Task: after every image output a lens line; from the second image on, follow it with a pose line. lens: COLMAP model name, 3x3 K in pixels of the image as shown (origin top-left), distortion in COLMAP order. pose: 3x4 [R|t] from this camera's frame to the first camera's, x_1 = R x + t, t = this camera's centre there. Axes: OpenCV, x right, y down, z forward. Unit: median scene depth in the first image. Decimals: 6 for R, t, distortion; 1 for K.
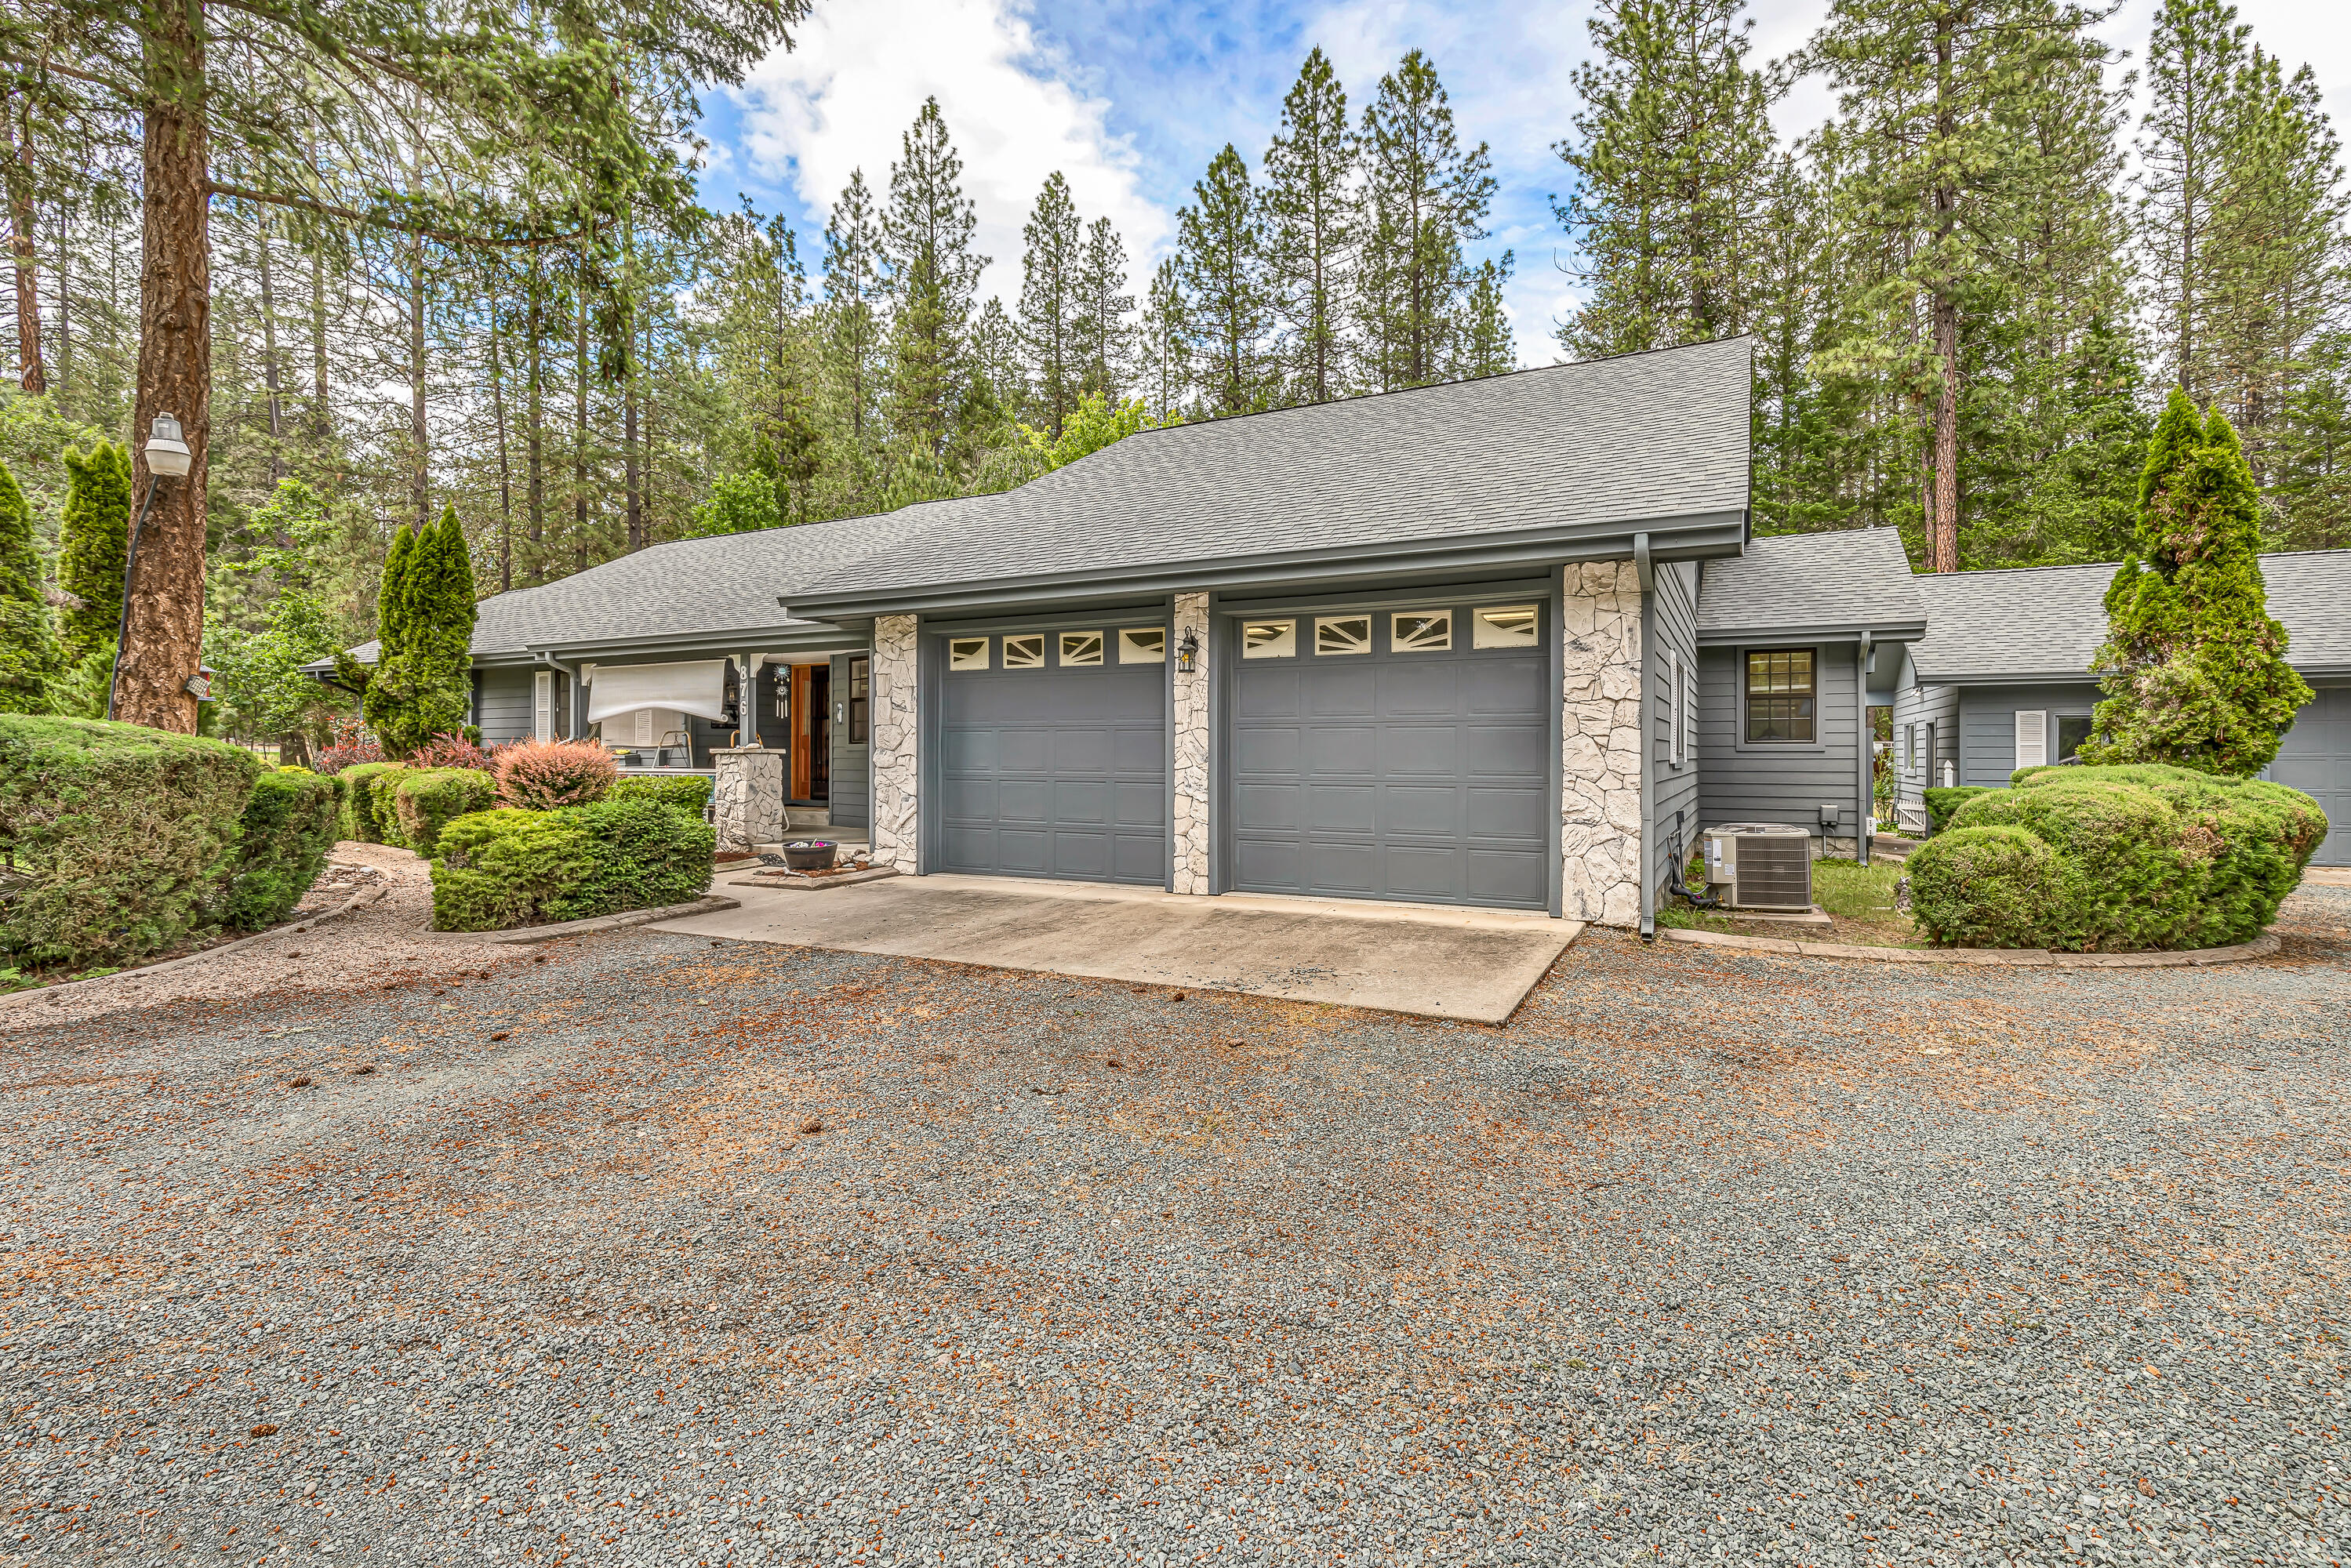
lens RADIAL K [[1086.5, 0, 1175.1], [0, 1086.5, 760.4], [0, 0, 1]] dist [0.009631, -0.000289]
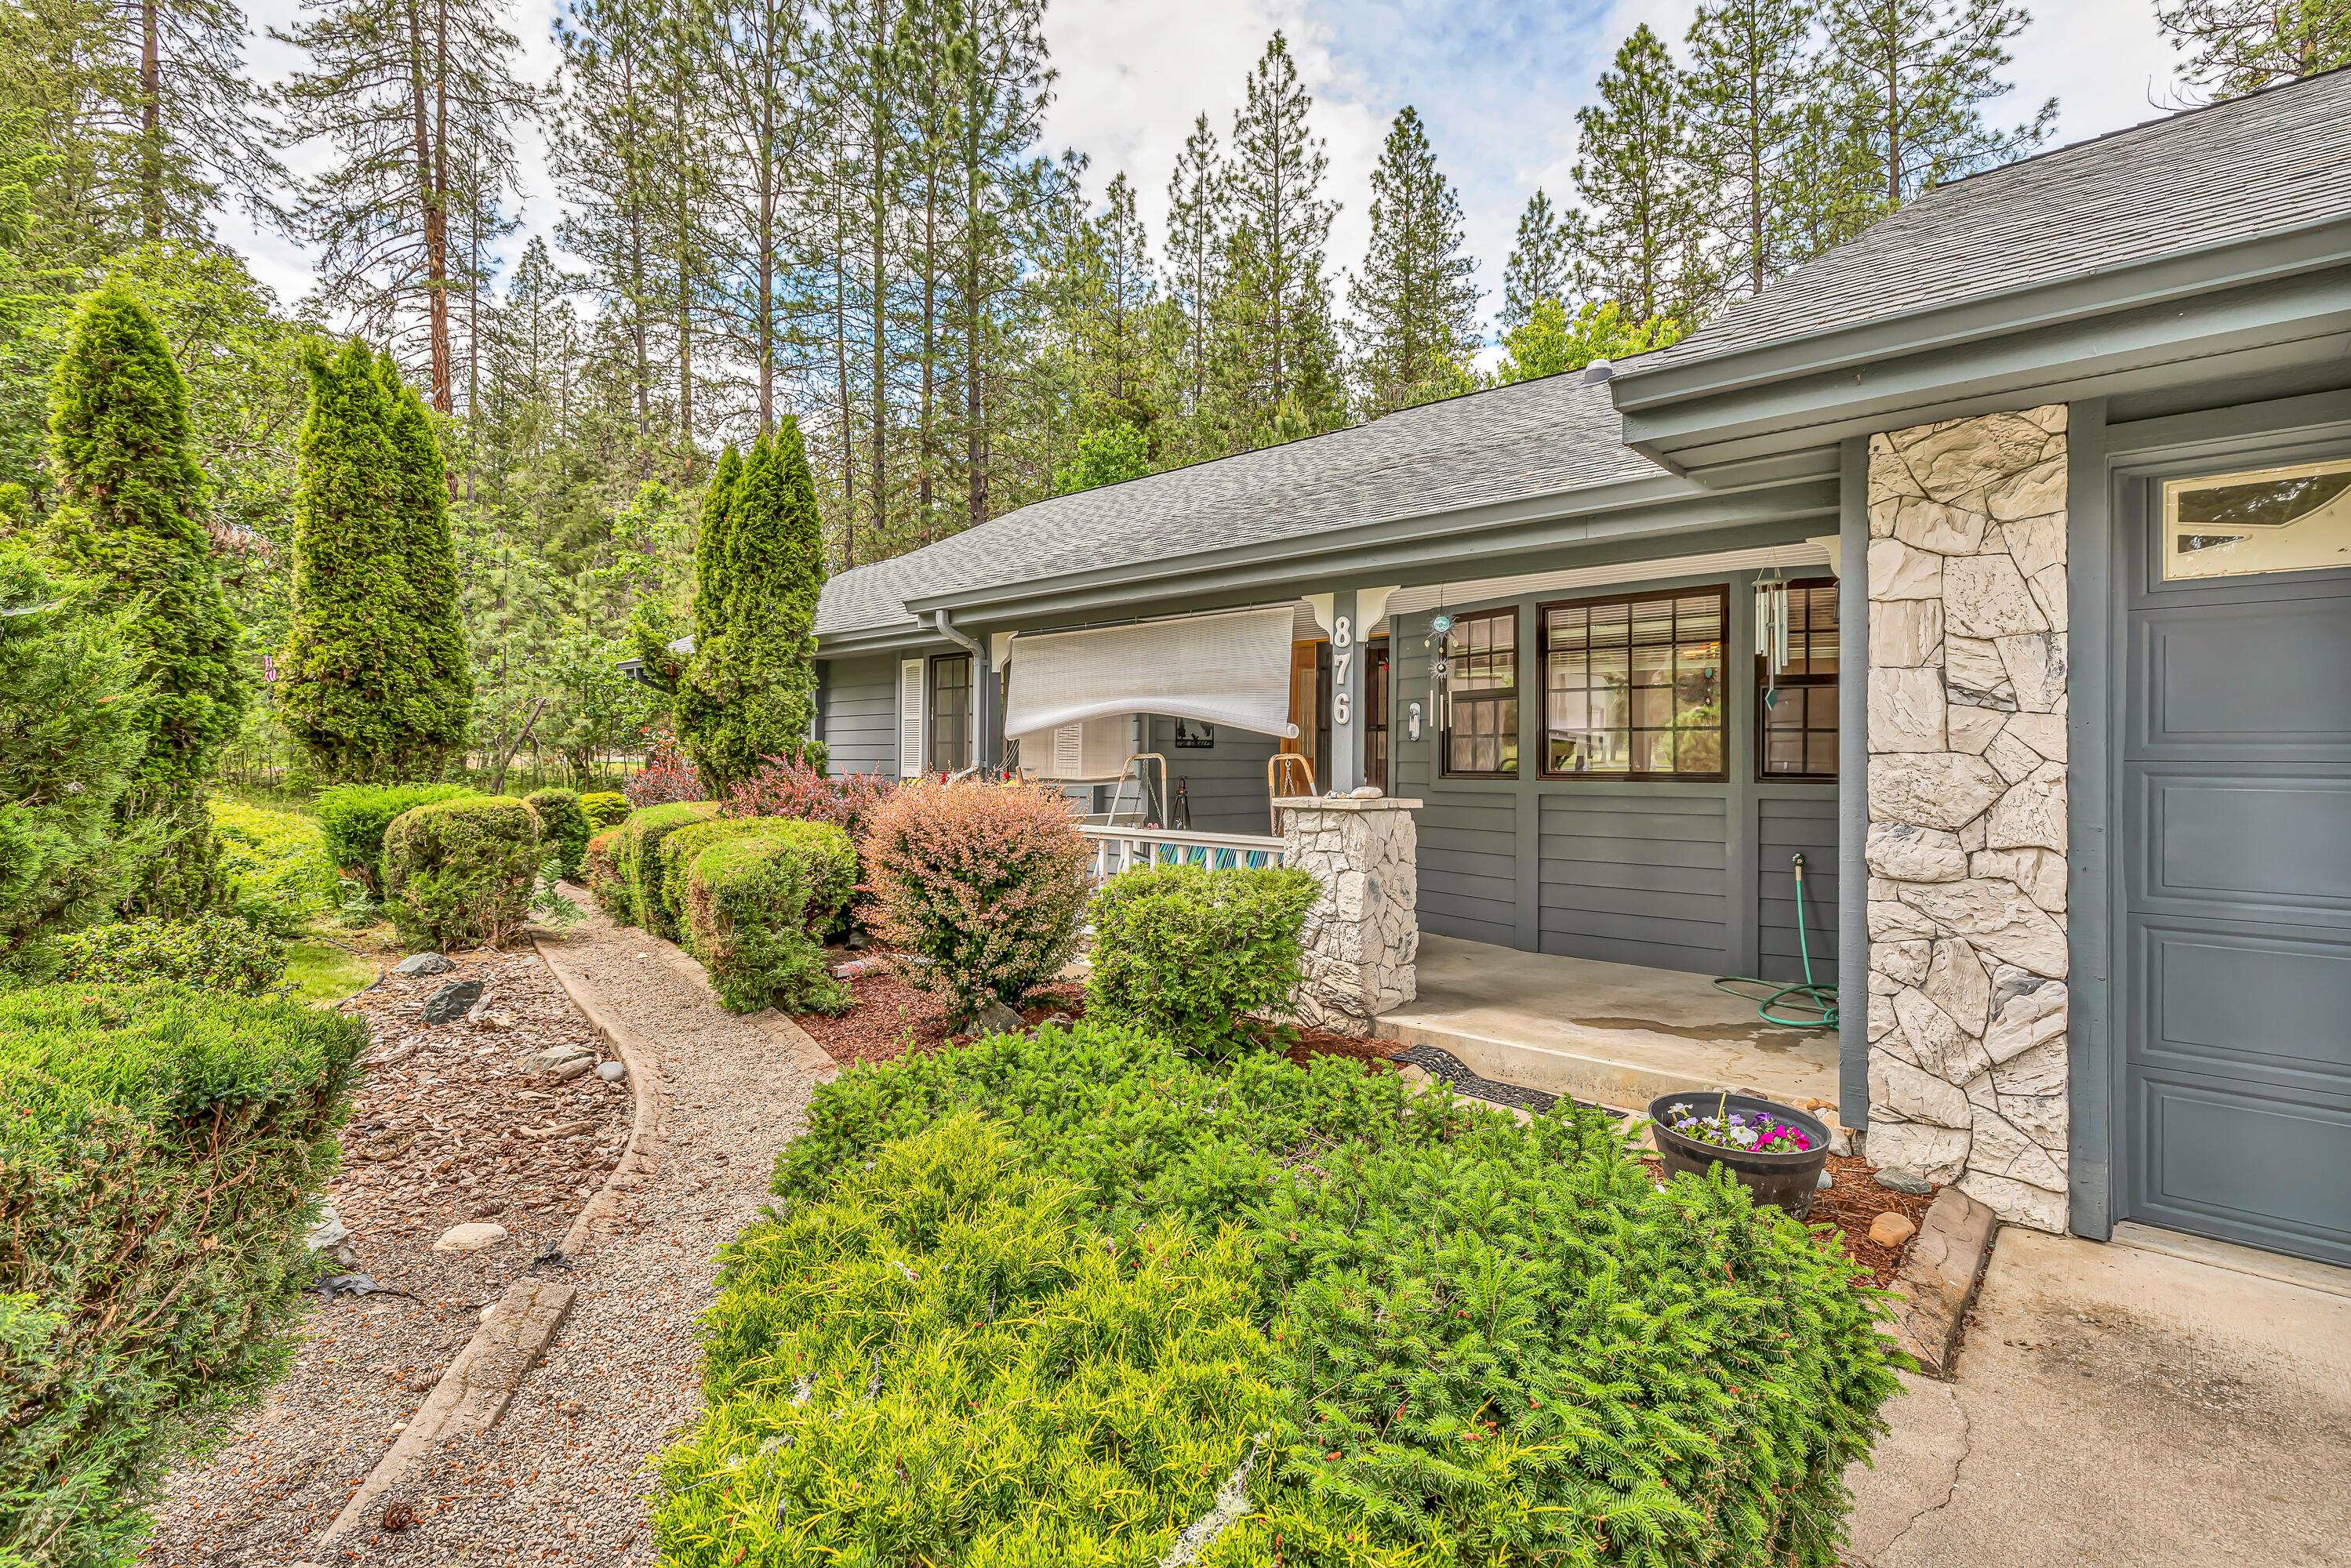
lens RADIAL K [[1086.5, 0, 1175.1], [0, 1086.5, 760.4], [0, 0, 1]] dist [0.009631, -0.000289]
pose [[0.968781, 0.006326, -0.247836, -0.140566], [-0.008669, 0.999927, -0.008365, -0.008787], [0.247765, 0.010252, 0.968766, 0.216123]]
